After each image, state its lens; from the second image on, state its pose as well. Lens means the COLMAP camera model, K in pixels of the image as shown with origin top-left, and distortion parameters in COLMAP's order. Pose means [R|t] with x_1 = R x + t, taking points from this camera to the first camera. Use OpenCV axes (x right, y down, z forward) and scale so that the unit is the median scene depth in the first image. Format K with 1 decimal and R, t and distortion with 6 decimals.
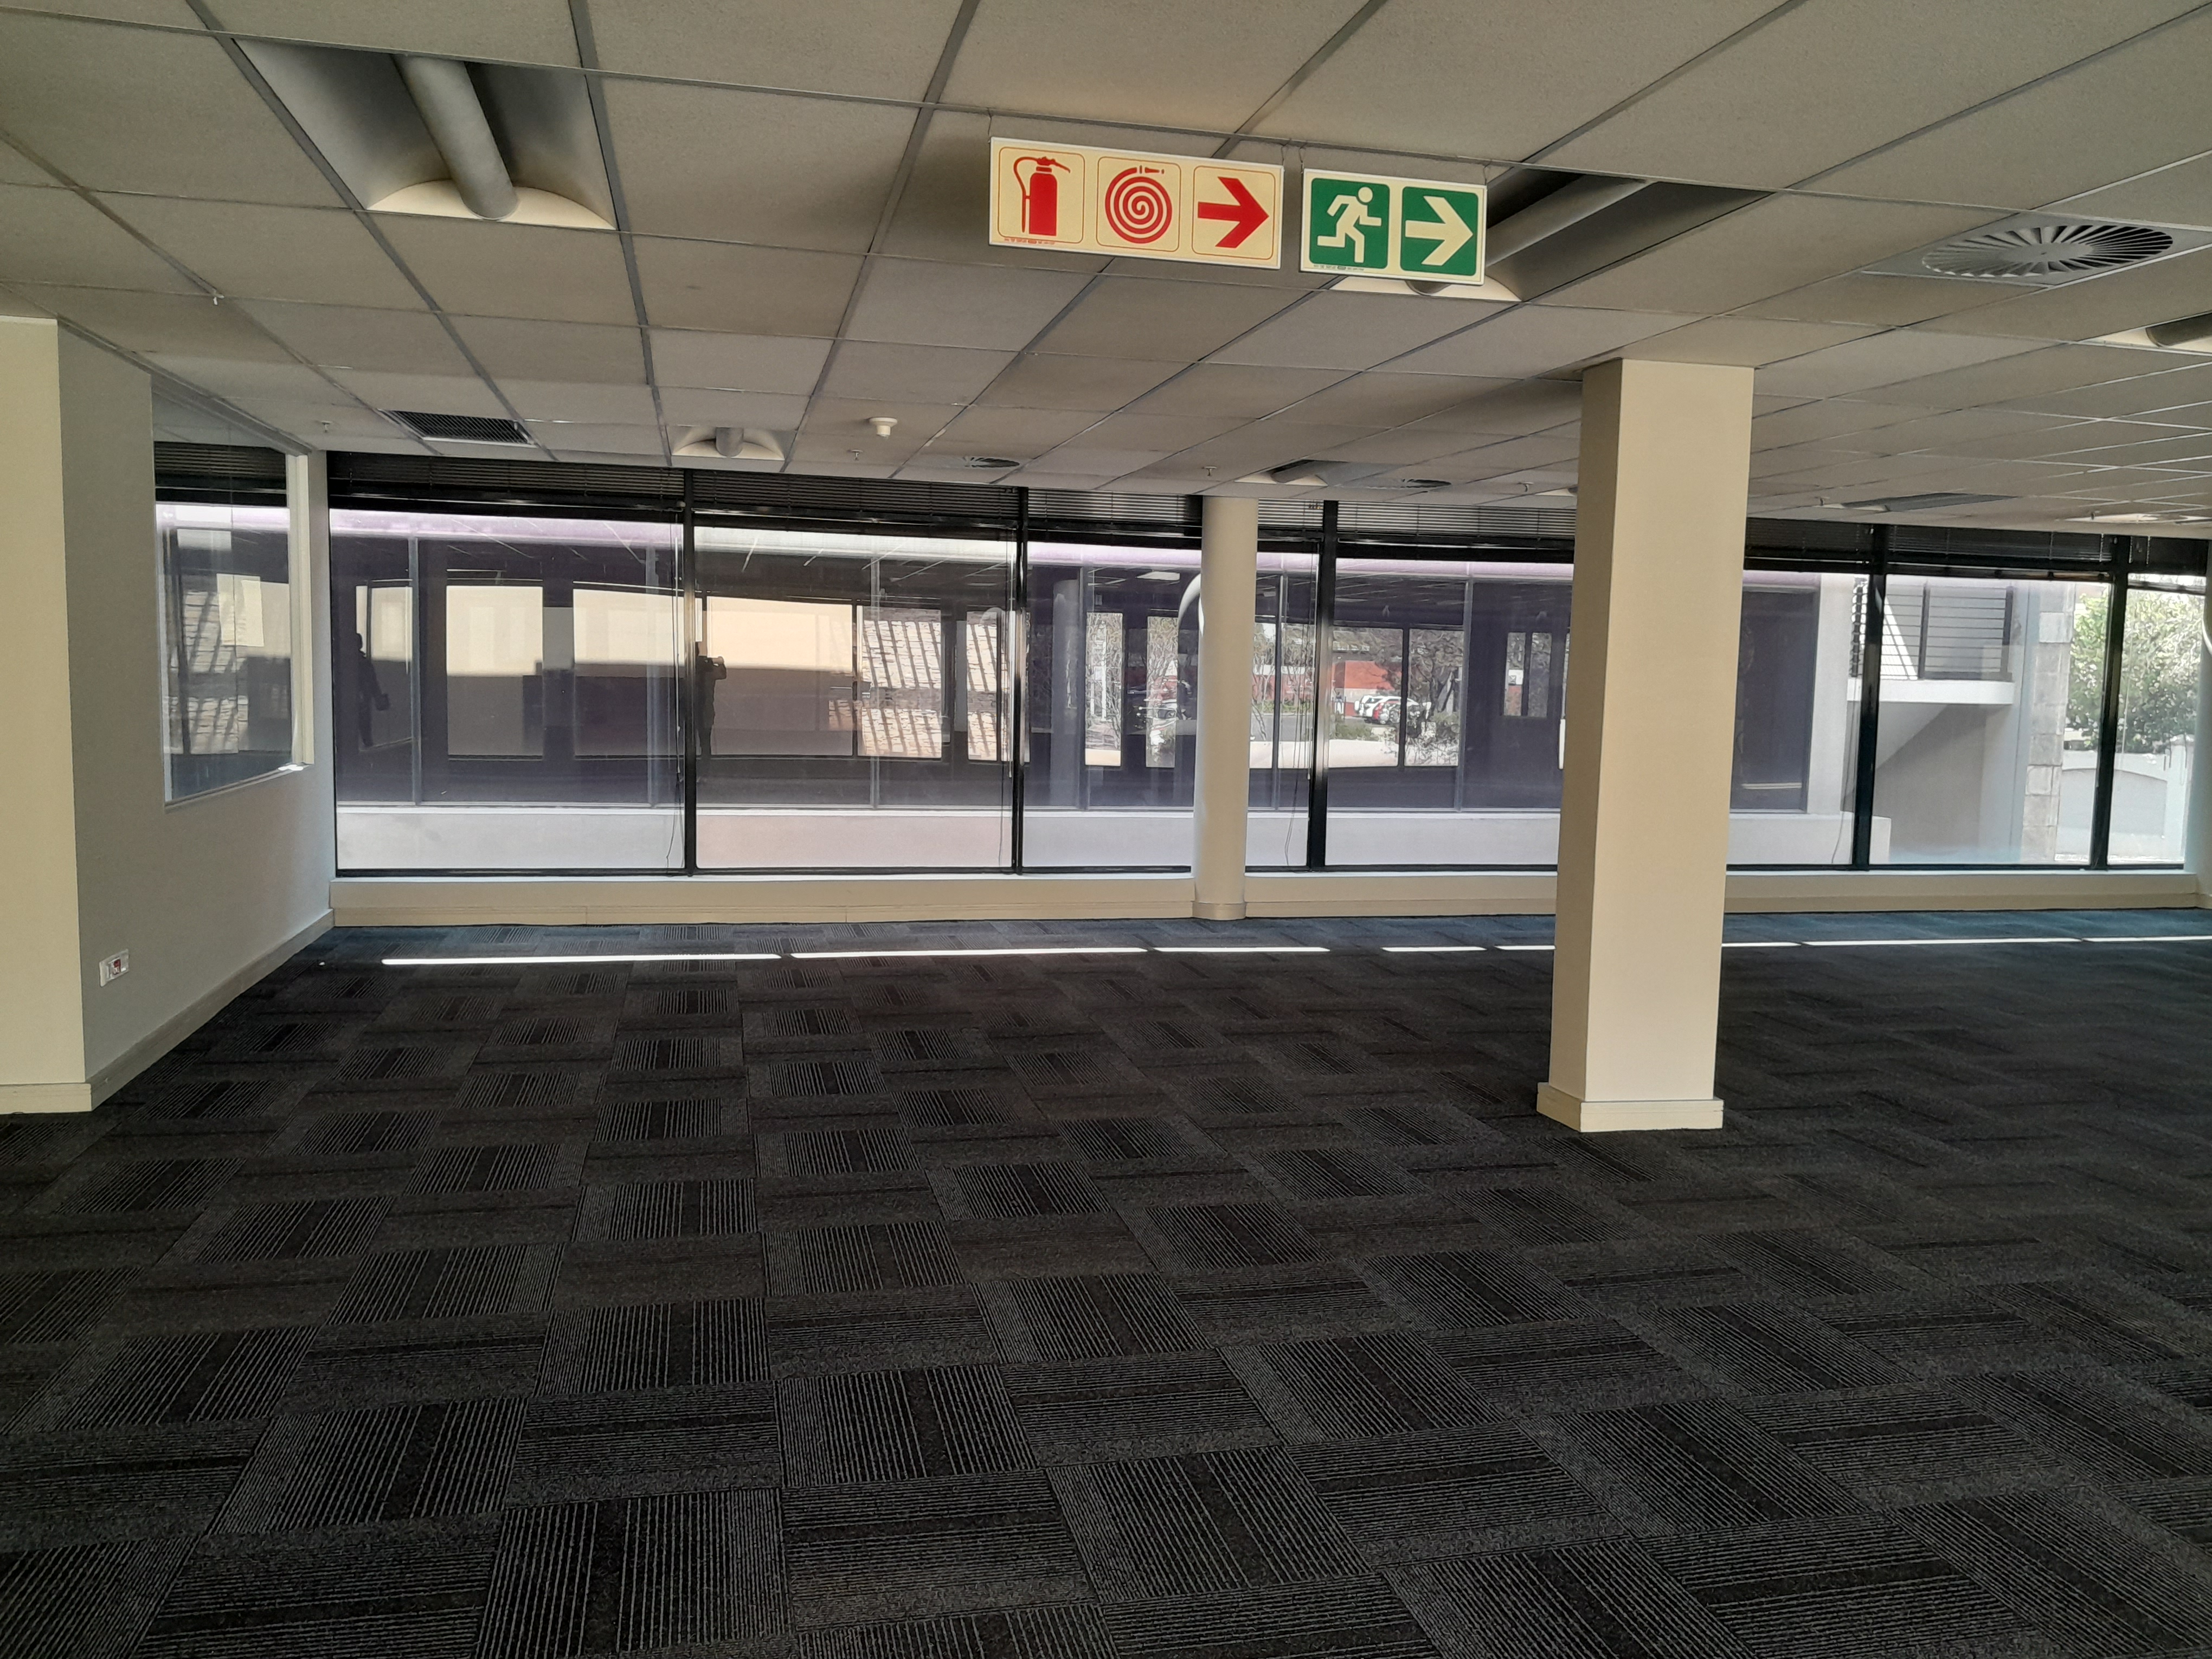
lens RADIAL K [[1711.7, 0, 1108.3], [0, 1711.7, 832.9], [0, 0, 1]] dist [0.081687, -0.115458]
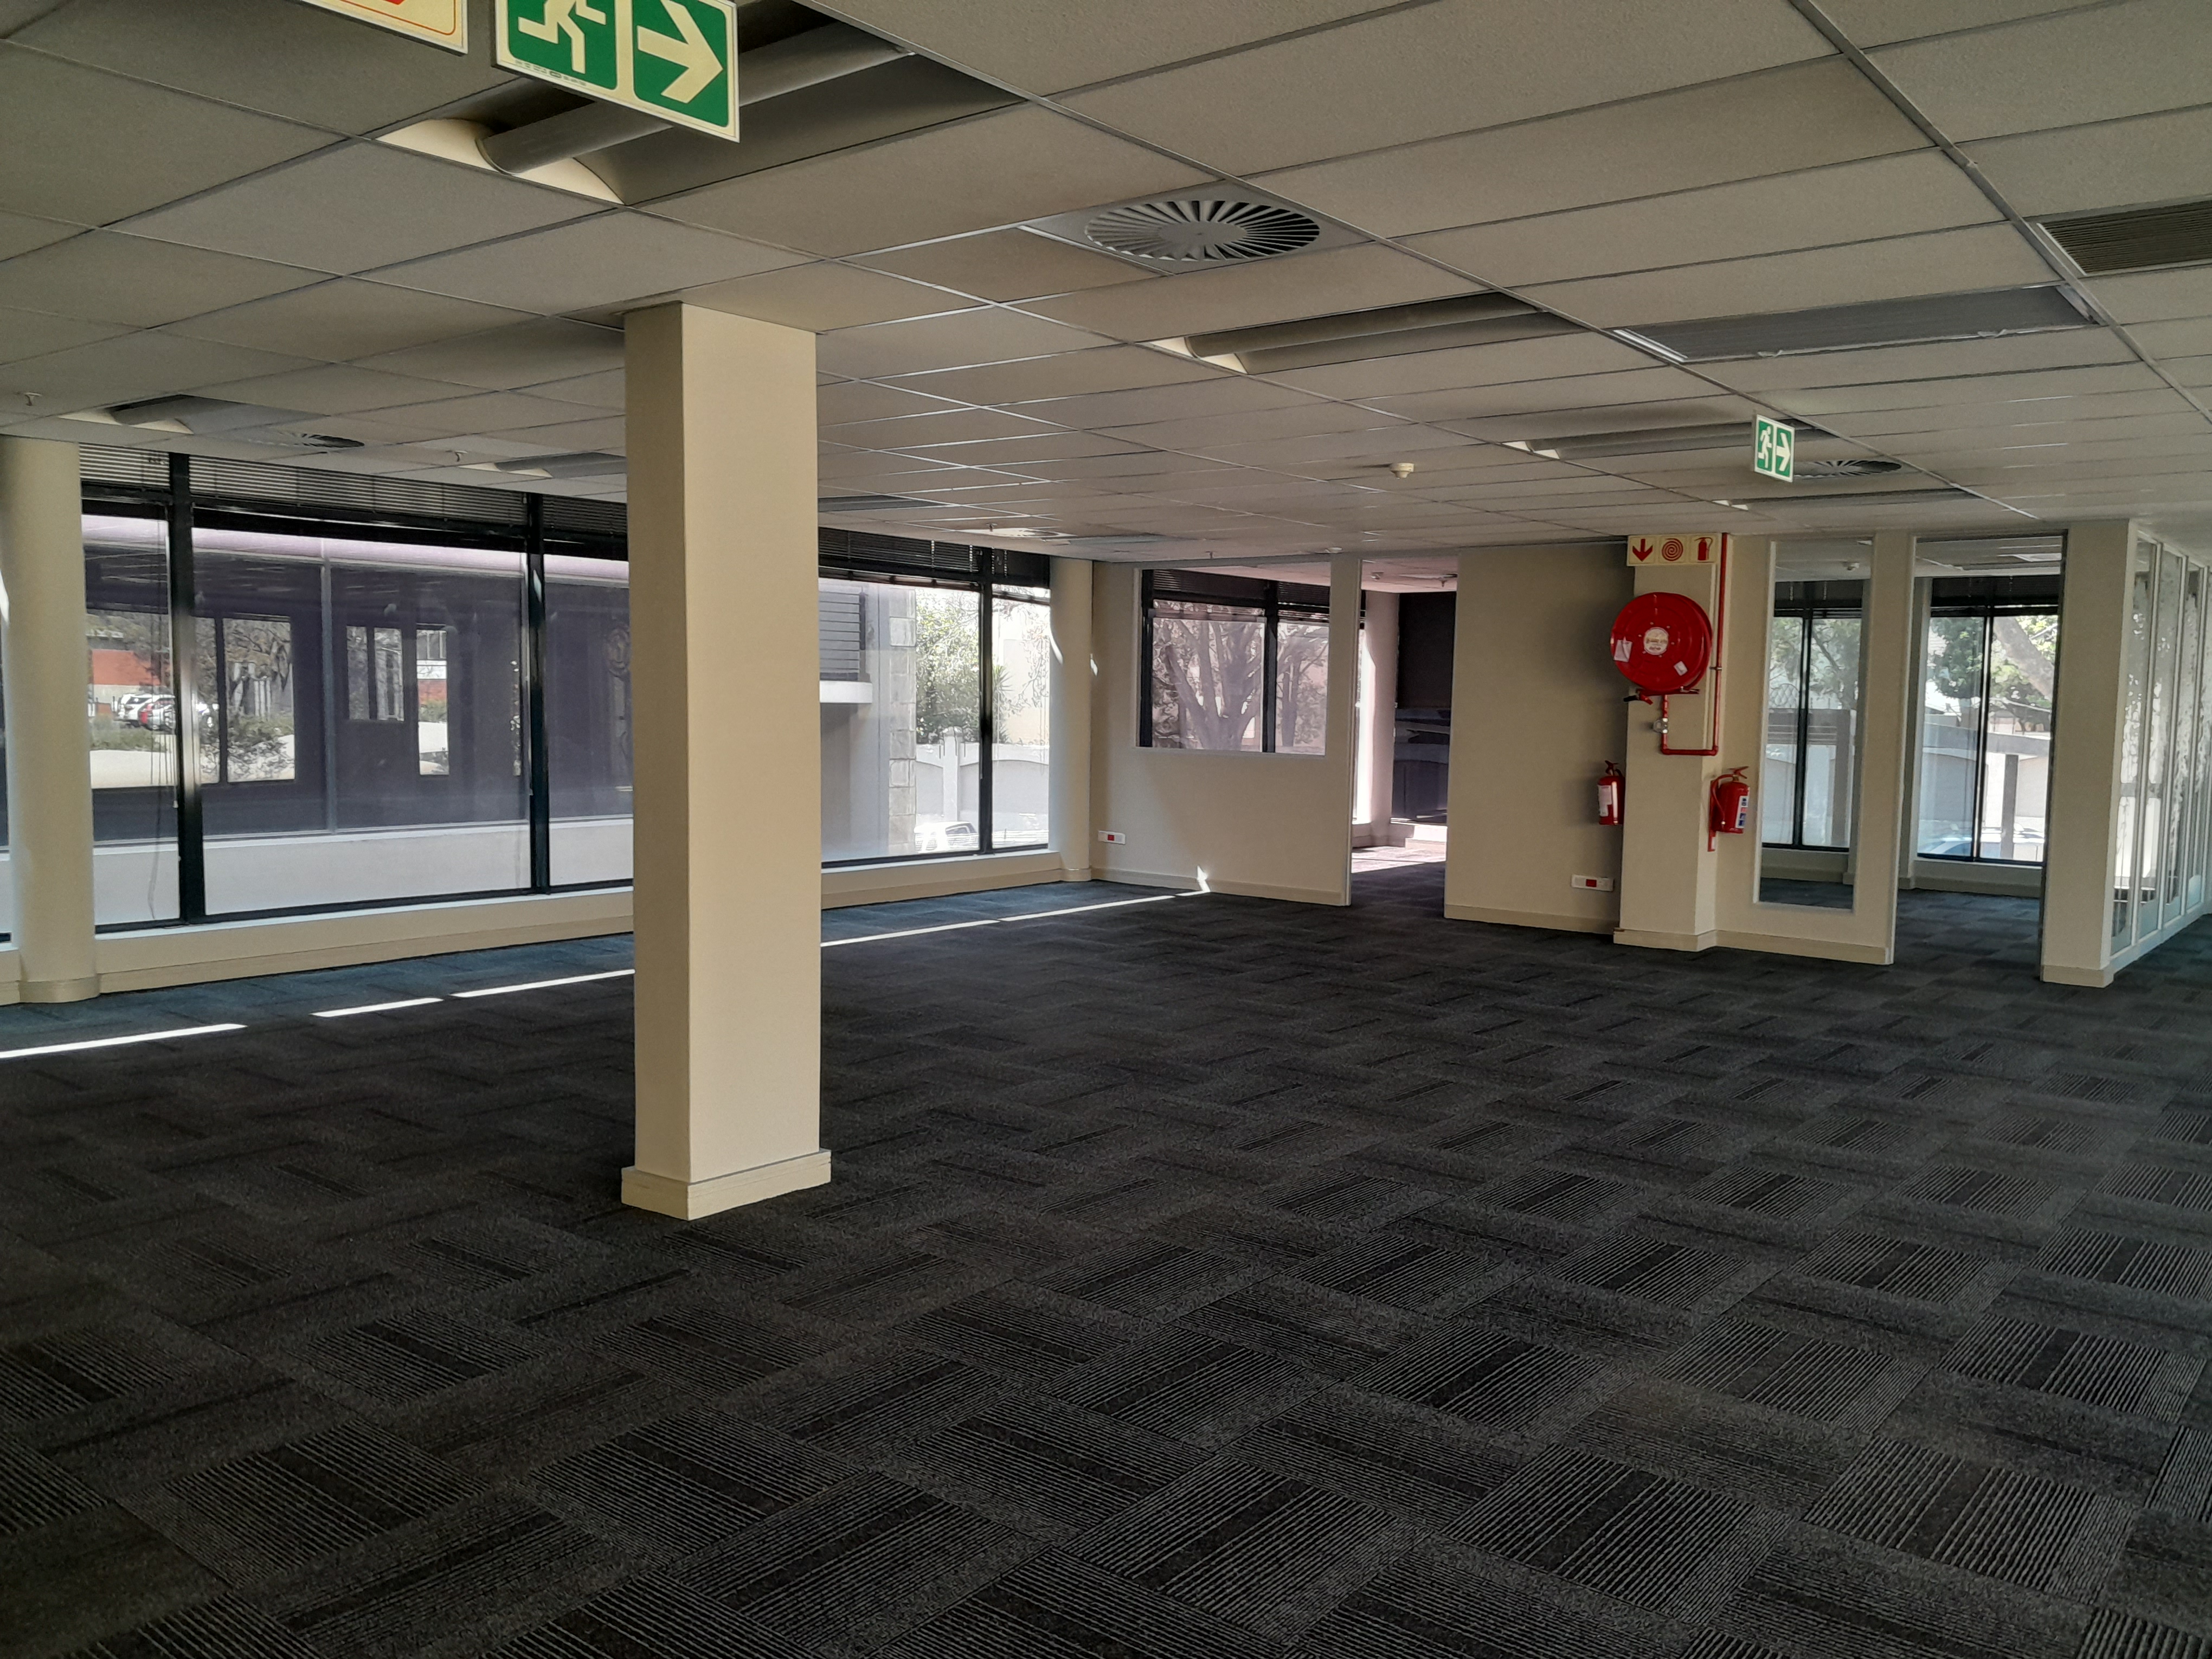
lens RADIAL K [[1726.9, 0, 1113.3], [0, 1726.9, 834.2], [0, 0, 1]] dist [0.071709, -0.101118]
pose [[0.785347, -0.060854, 0.616057, -0.080789], [0.060313, 0.997944, 0.021689, -0.022133], [-0.616110, 0.020123, 0.787403, 0.212373]]
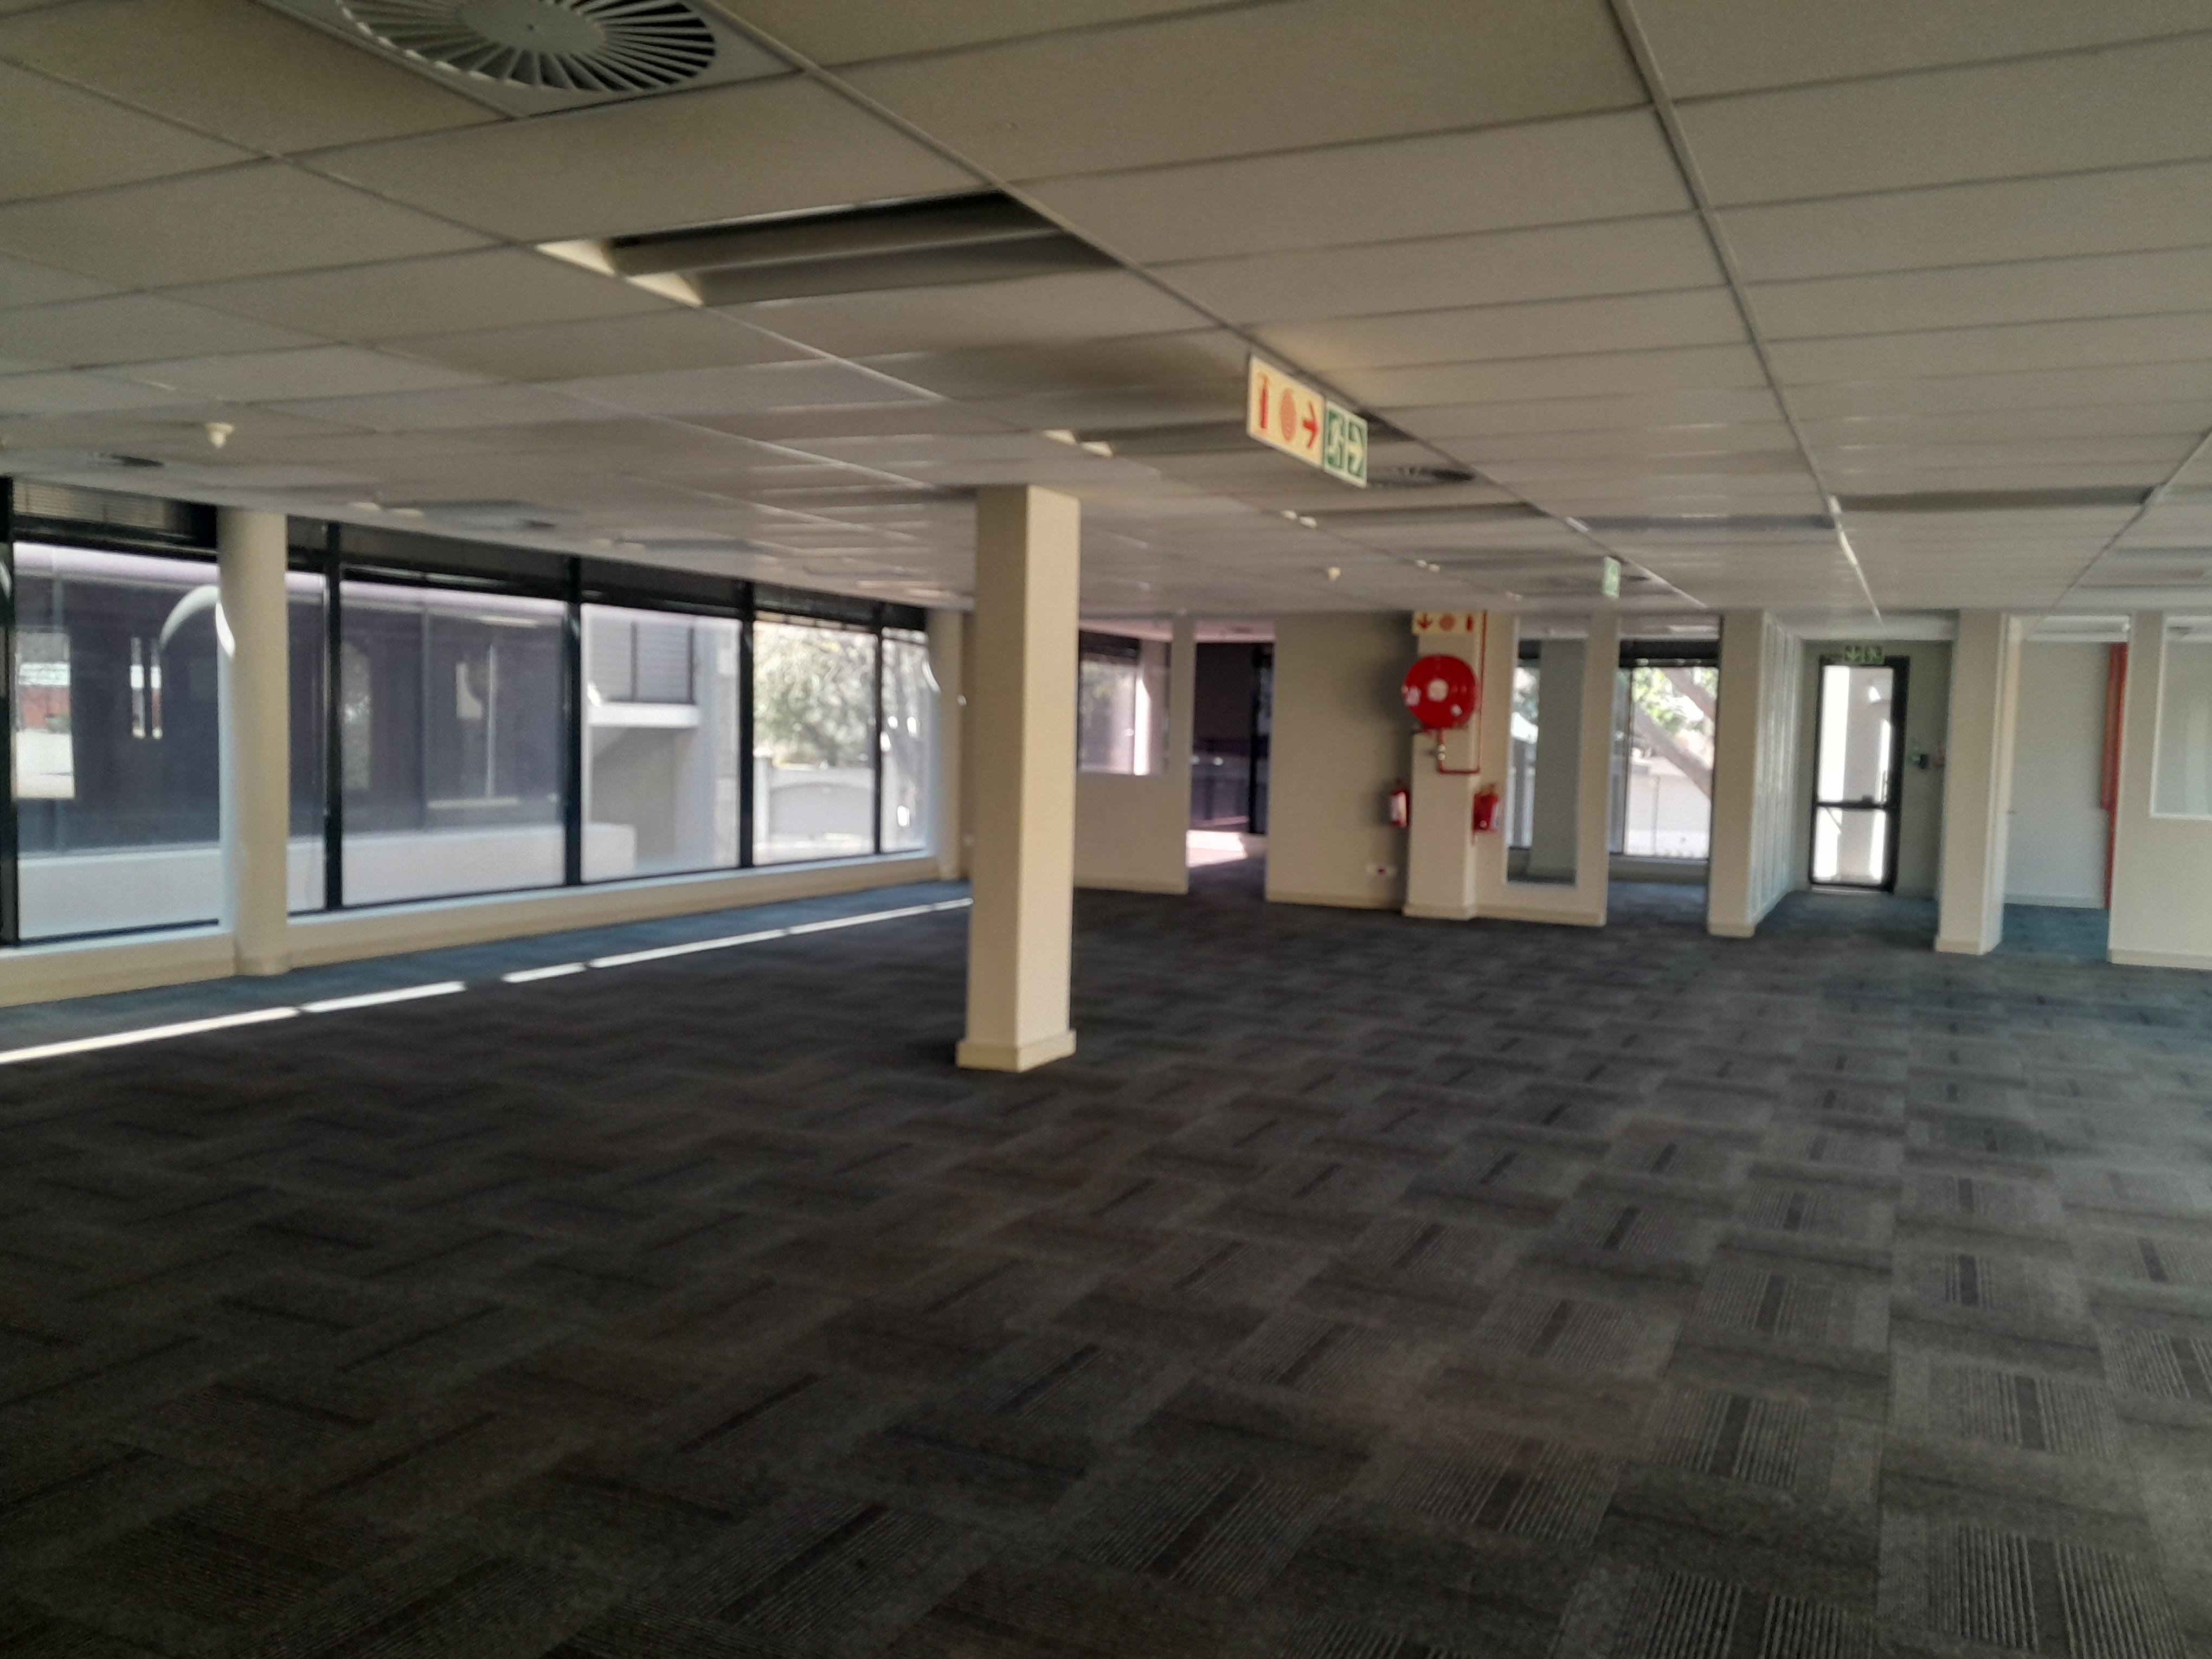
lens RADIAL K [[1711.7, 0, 1108.3], [0, 1711.7, 832.9], [0, 0, 1]] dist [0.081687, -0.115458]
pose [[0.625036, -0.057296, 0.778490, -0.722103], [0.061409, 0.997821, 0.024134, -0.035929], [-0.778177, 0.032722, 0.627192, 0.136832]]
